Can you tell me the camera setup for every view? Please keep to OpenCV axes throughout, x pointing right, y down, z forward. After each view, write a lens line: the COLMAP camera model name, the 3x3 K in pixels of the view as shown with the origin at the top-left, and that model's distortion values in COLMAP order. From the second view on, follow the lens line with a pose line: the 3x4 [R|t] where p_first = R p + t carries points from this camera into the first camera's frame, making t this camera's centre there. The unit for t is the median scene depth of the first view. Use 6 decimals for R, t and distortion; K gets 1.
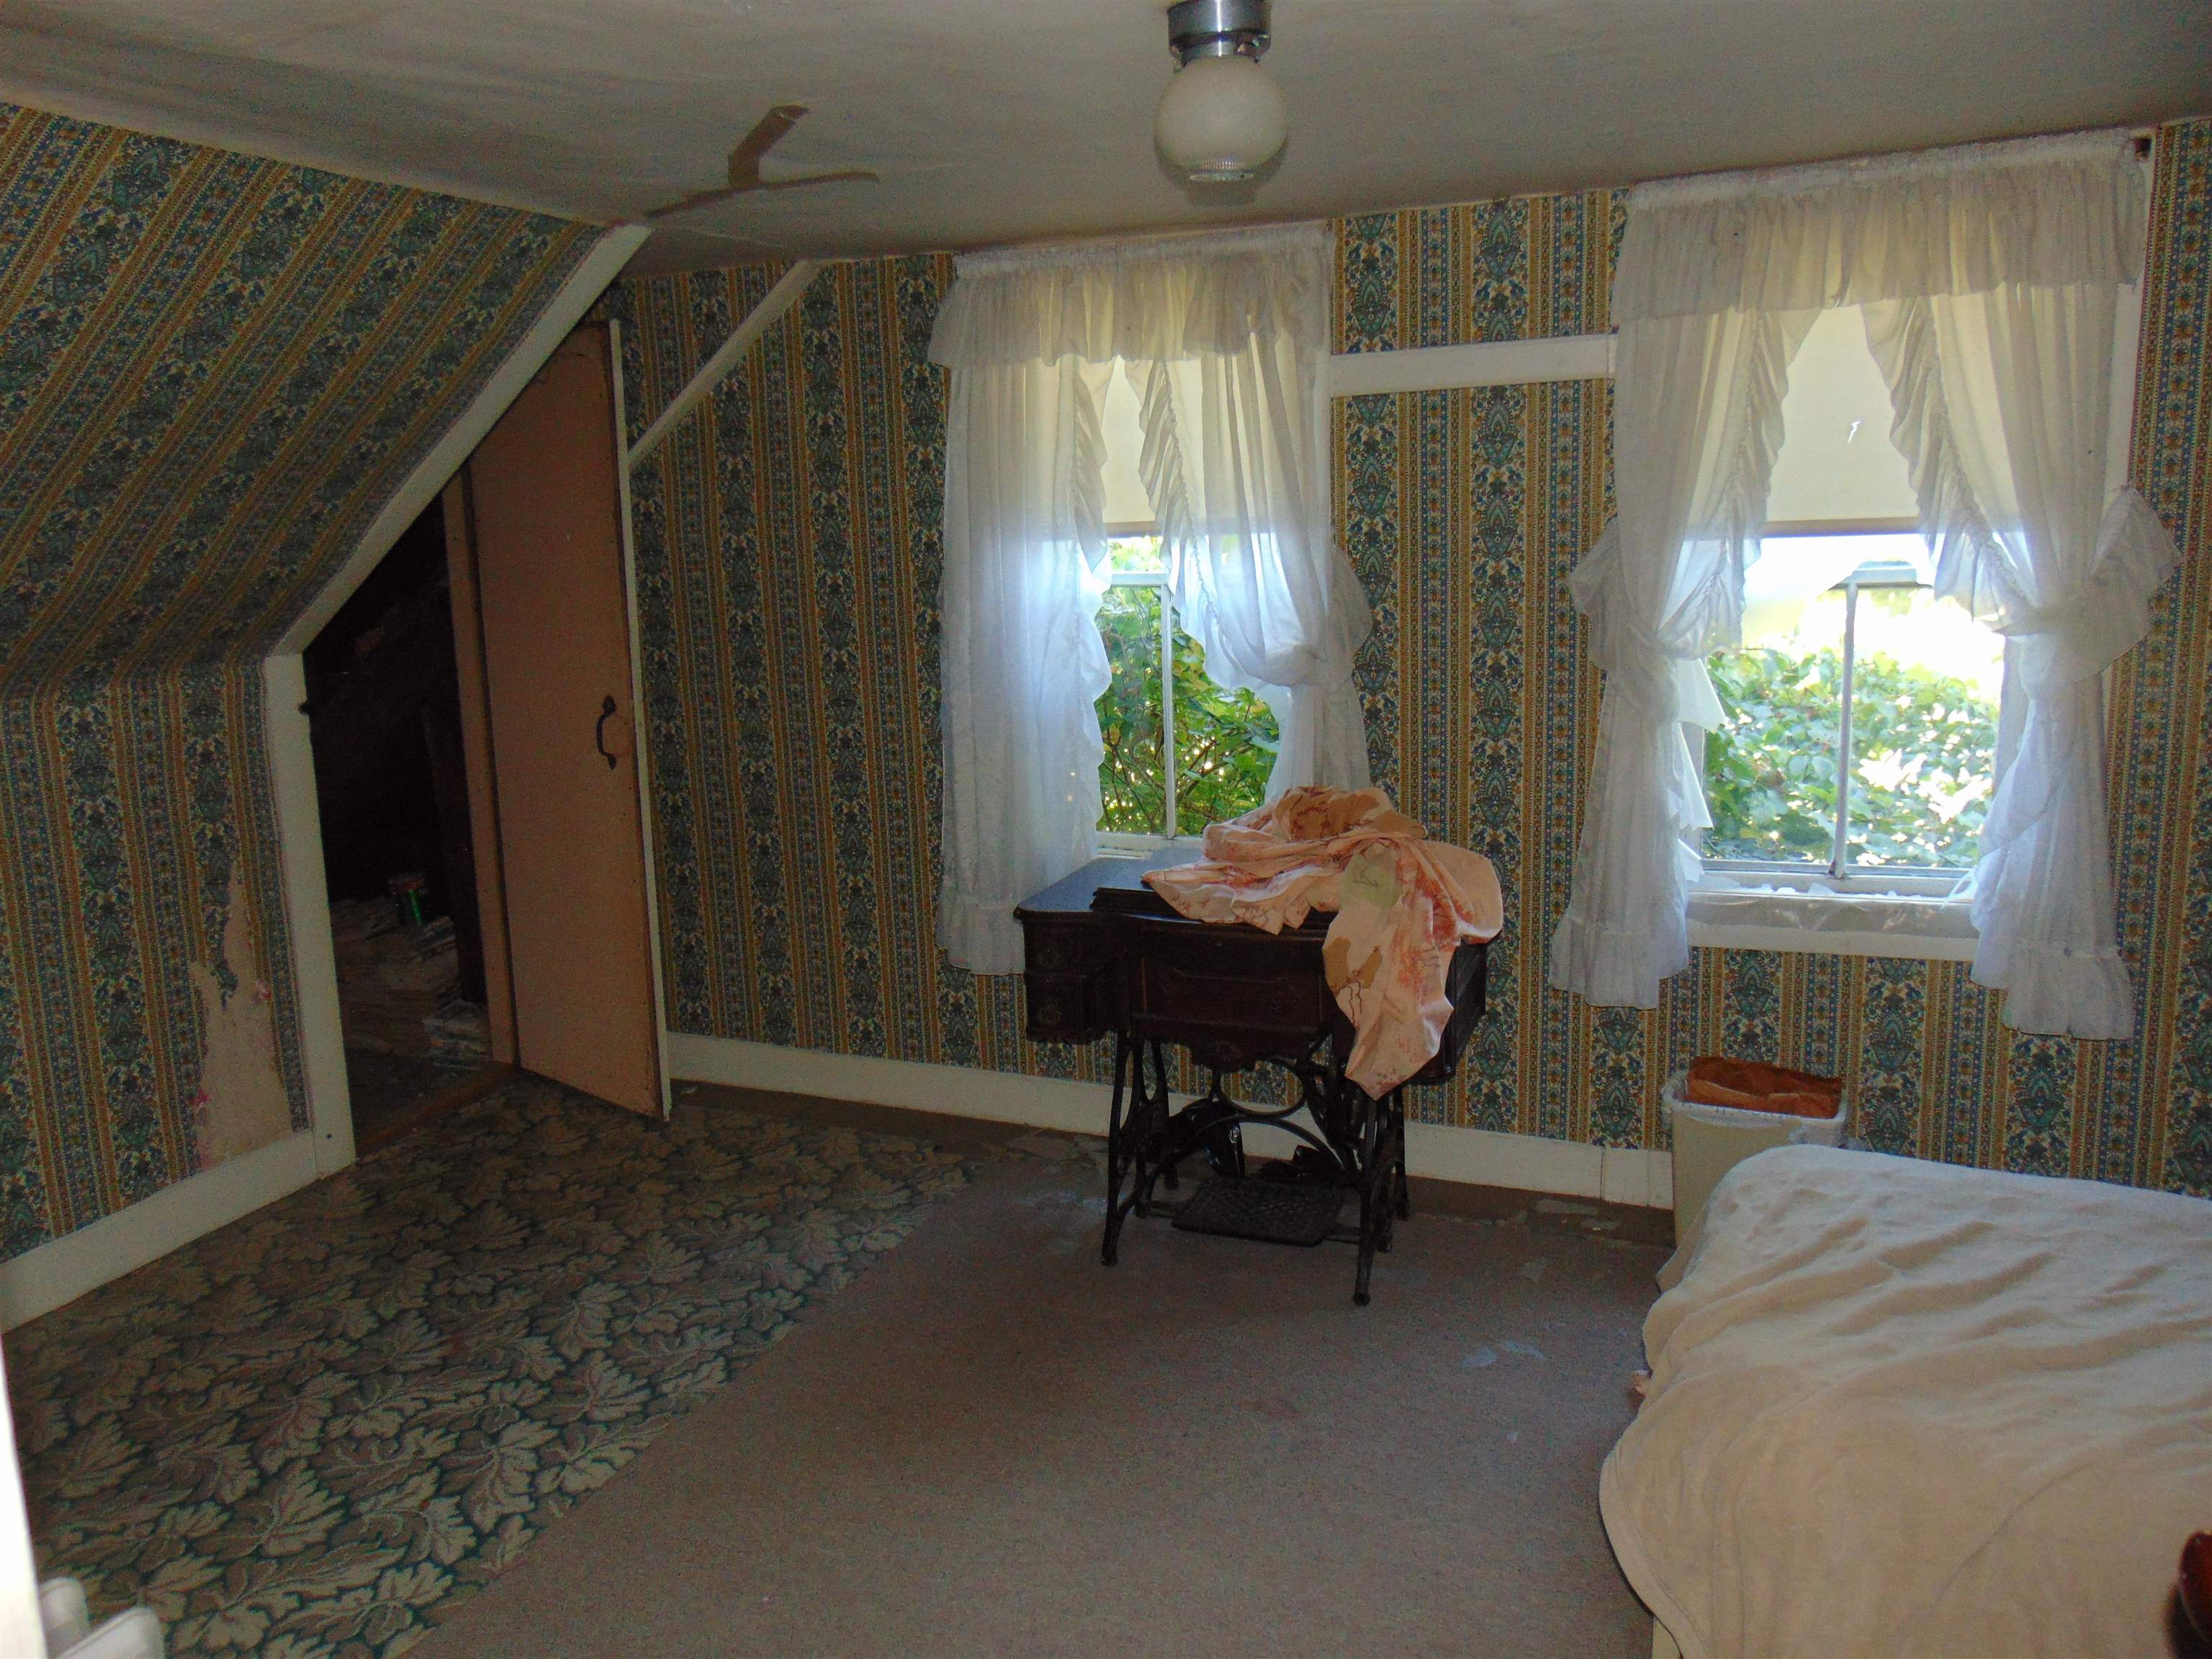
lens RADIAL K [[1611.1, 0, 1106.0], [0, 1611.1, 829.5], [0, 0, 1]] dist [0.000841, 0.000699]
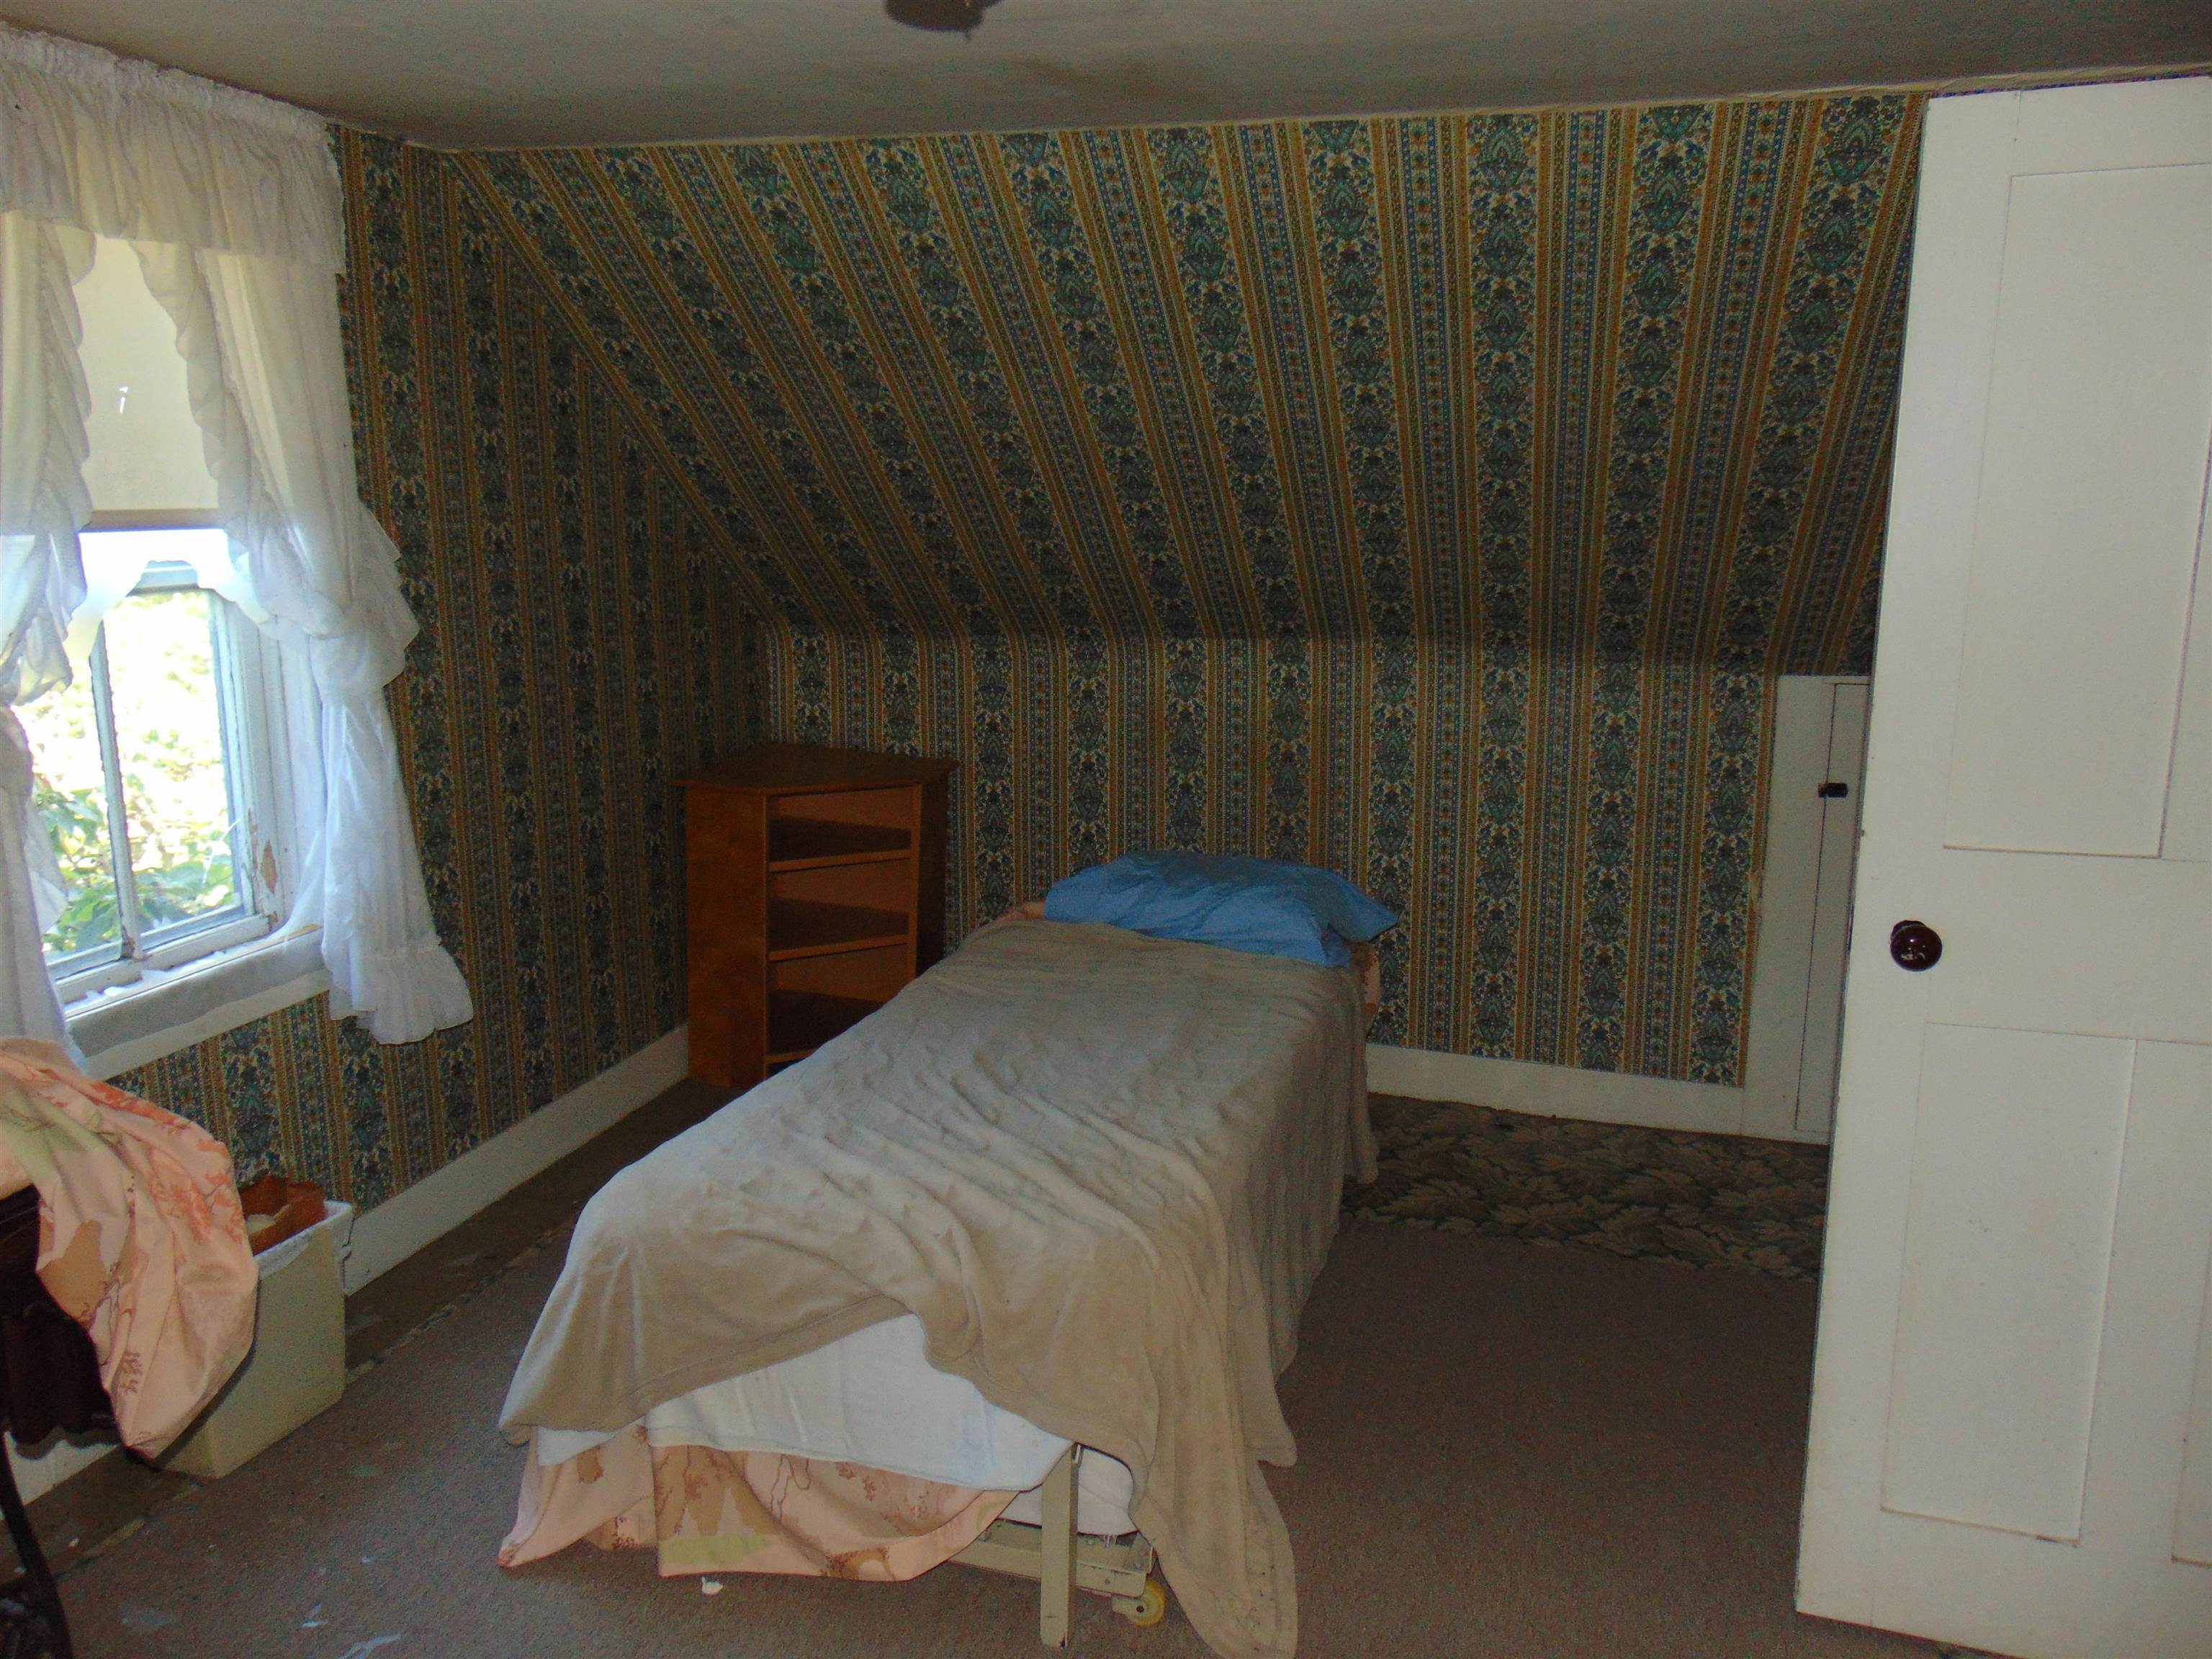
lens RADIAL K [[1637.5, 0, 1106.6], [0, 1637.5, 797.4], [0, 0, 1]] dist [0.000295, 0.000025]
pose [[-0.129487, -0.152133, 0.979841, -0.420736], [0.169827, 0.970157, 0.173072, -0.114926], [-0.976930, 0.188814, -0.099786, 0.651421]]
